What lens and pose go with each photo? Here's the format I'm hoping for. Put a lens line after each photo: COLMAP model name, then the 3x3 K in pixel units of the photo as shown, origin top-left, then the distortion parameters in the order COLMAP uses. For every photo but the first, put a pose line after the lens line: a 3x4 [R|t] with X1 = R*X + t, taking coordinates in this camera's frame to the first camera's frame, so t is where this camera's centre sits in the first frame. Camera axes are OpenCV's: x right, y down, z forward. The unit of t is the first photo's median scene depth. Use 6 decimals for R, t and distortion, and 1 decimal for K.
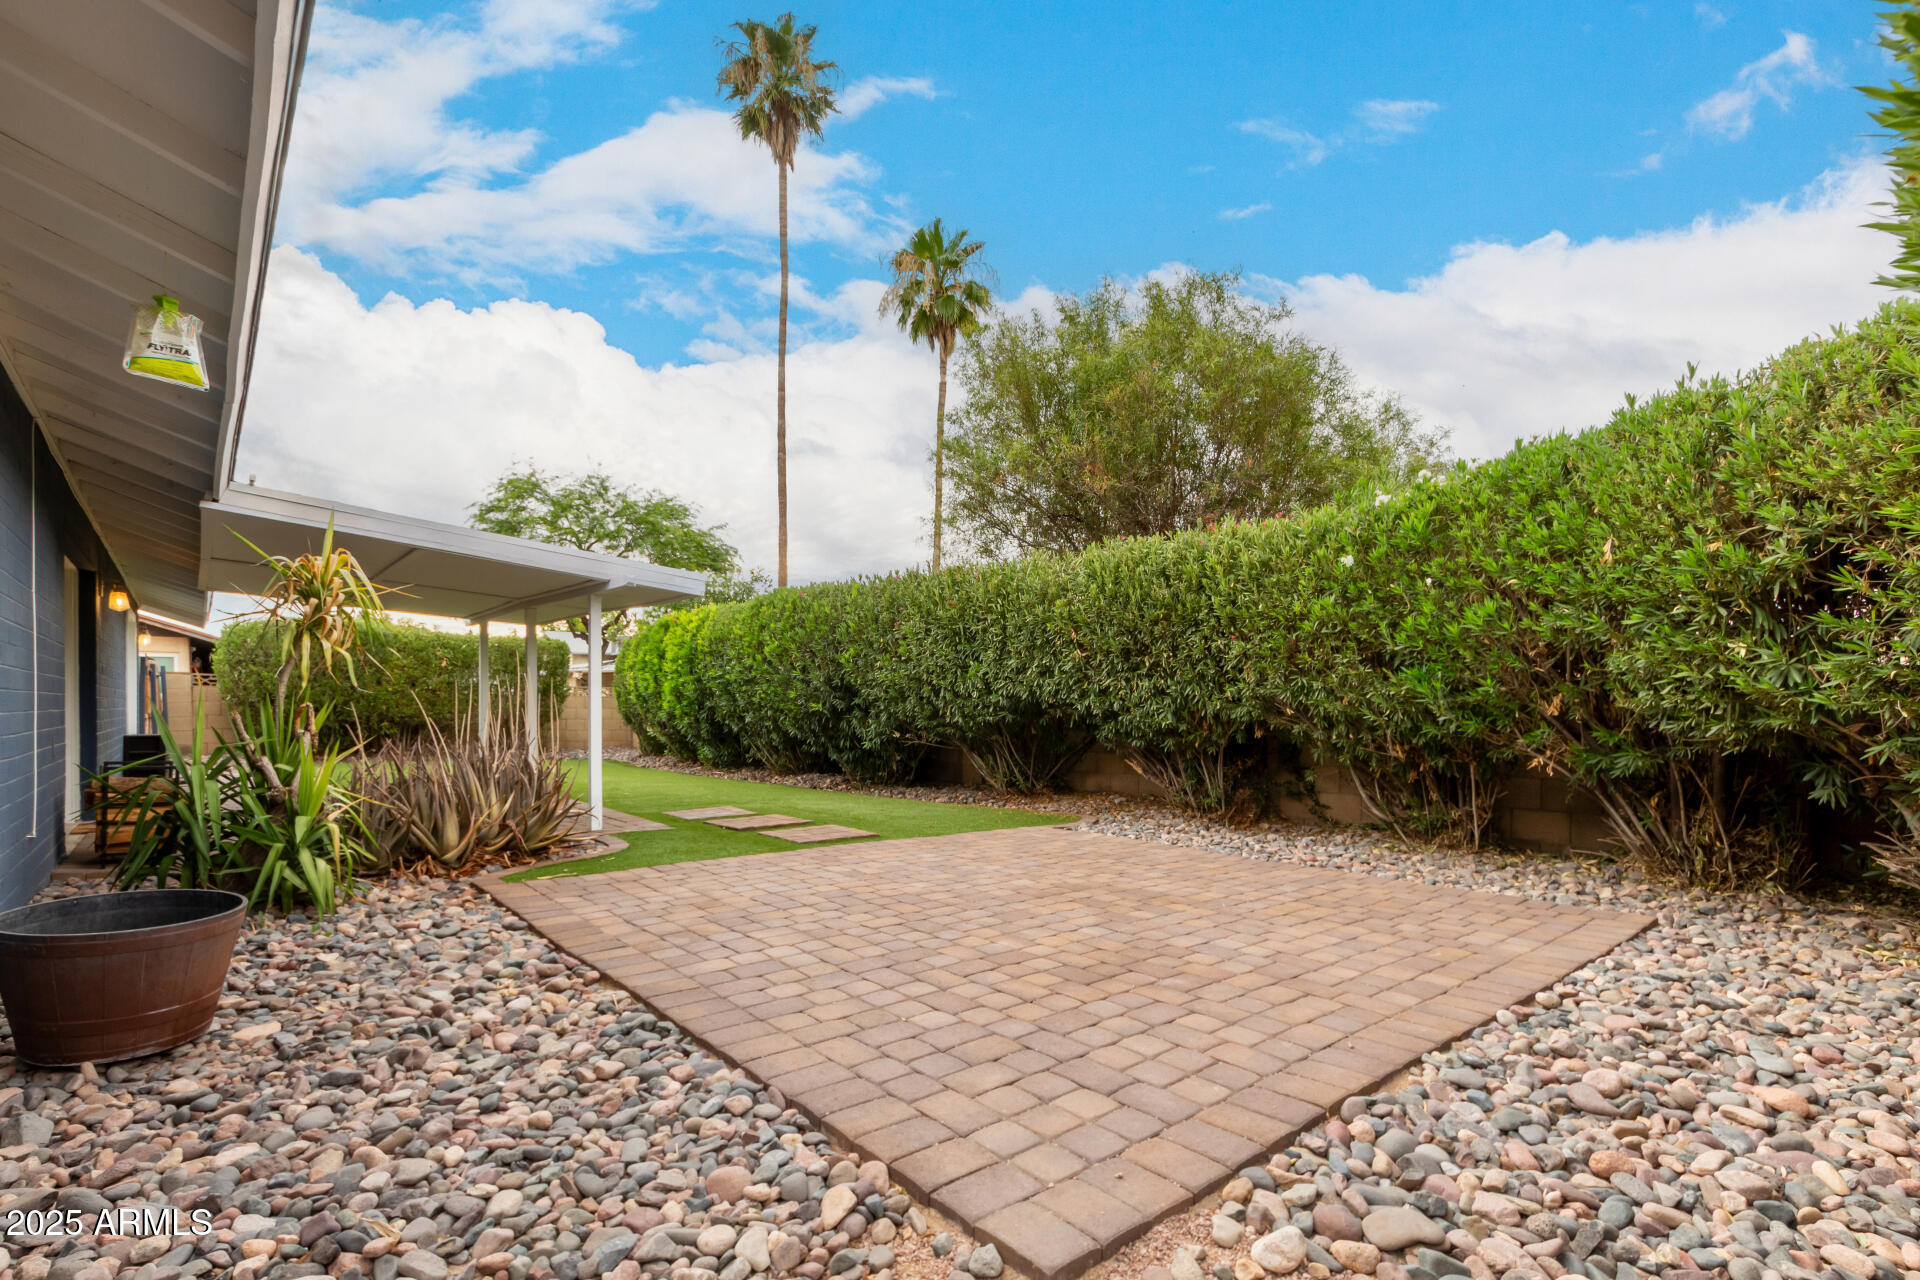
lens RADIAL K [[895.3, 0, 966.5], [0, 895.3, 709.1], [0, 0, 1]] dist [0.001524, -0.000741]
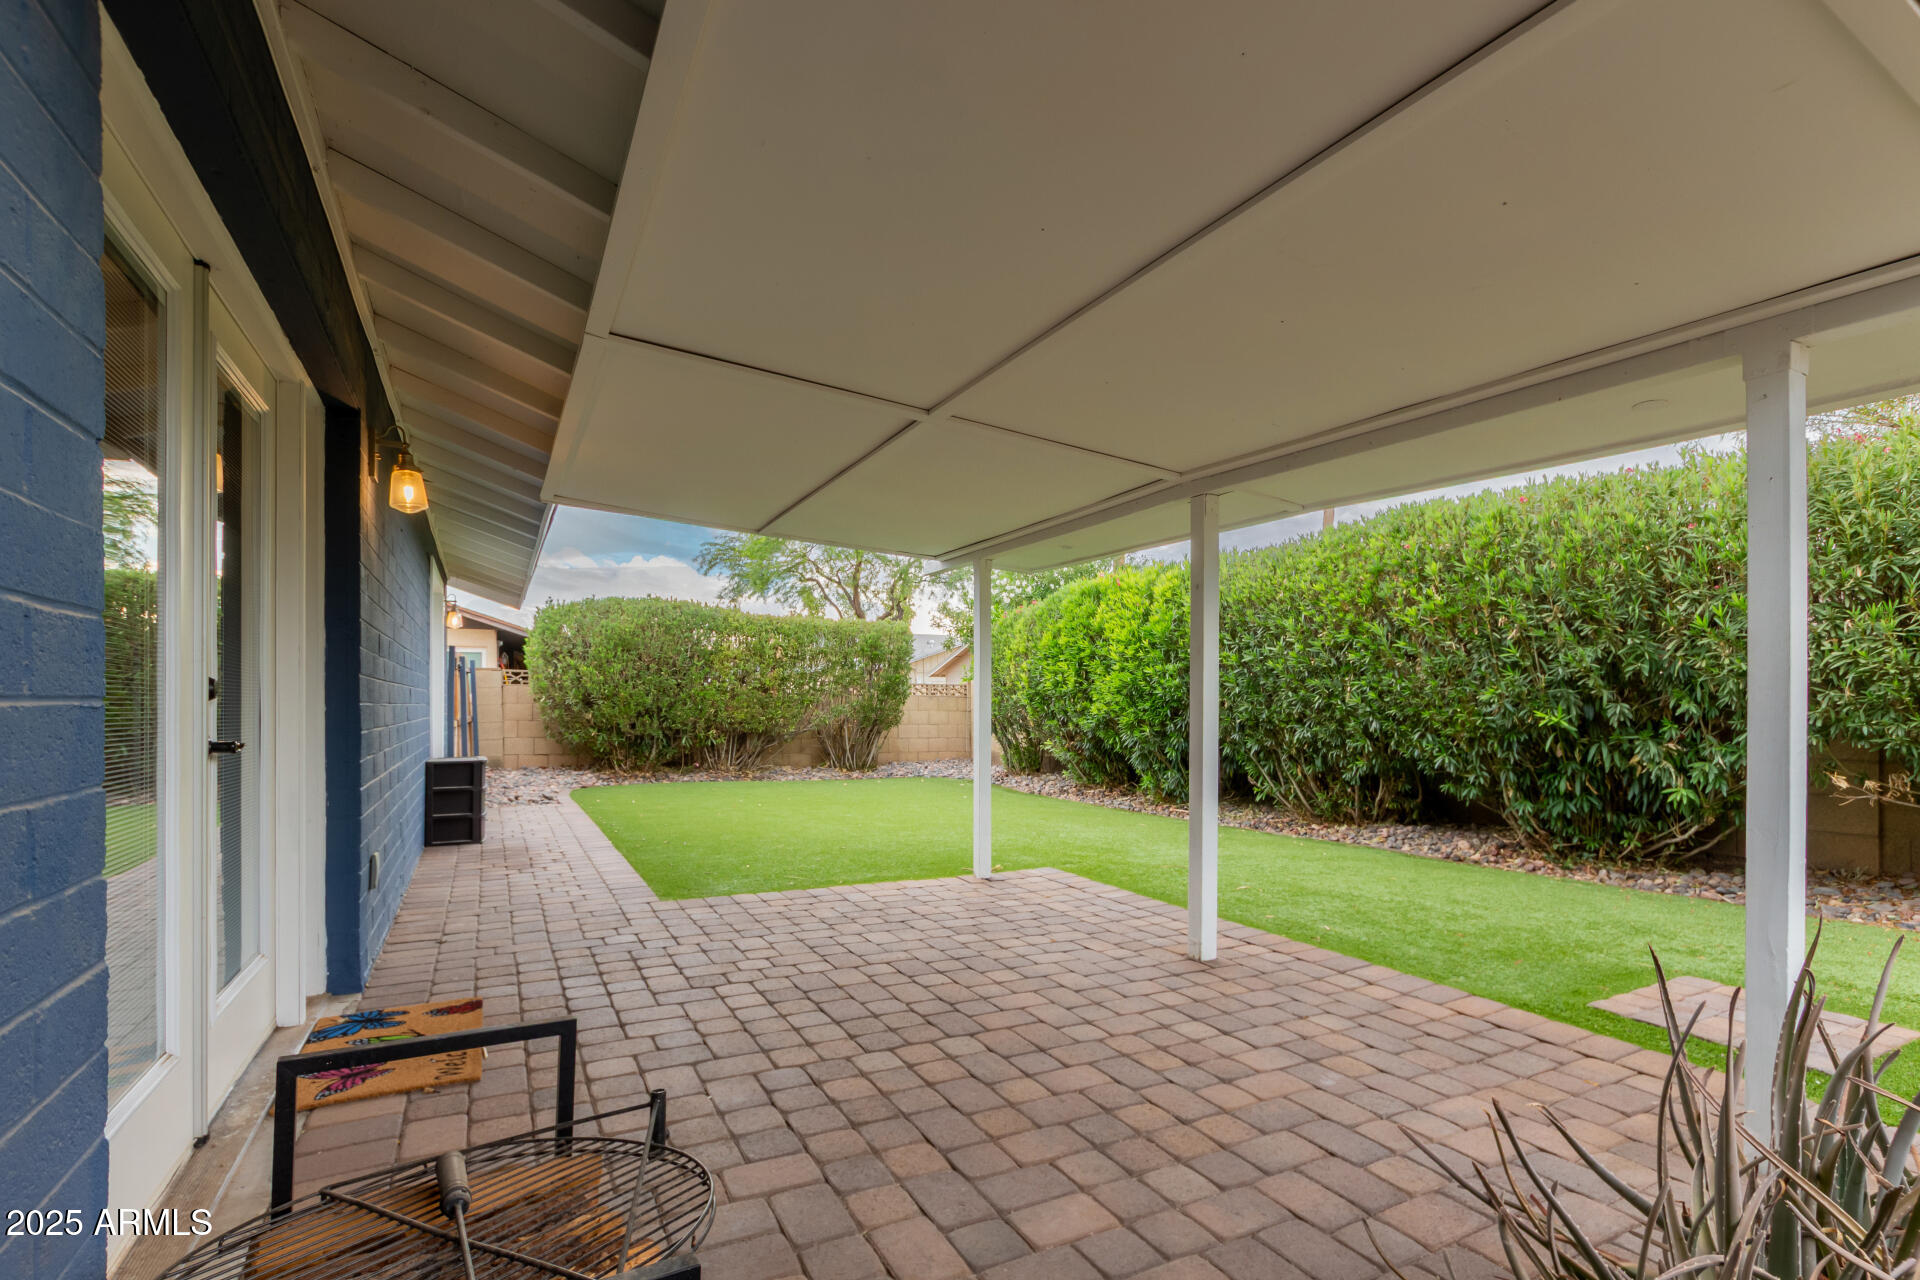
lens RADIAL K [[895.3, 0, 966.5], [0, 895.3, 709.1], [0, 0, 1]] dist [0.001524, -0.000741]
pose [[0.975837, 0.000253, -0.218500, -0.454680], [0.000123, 0.999999, 0.001709, -0.008575], [0.218500, -0.001694, 0.975835, 0.492465]]
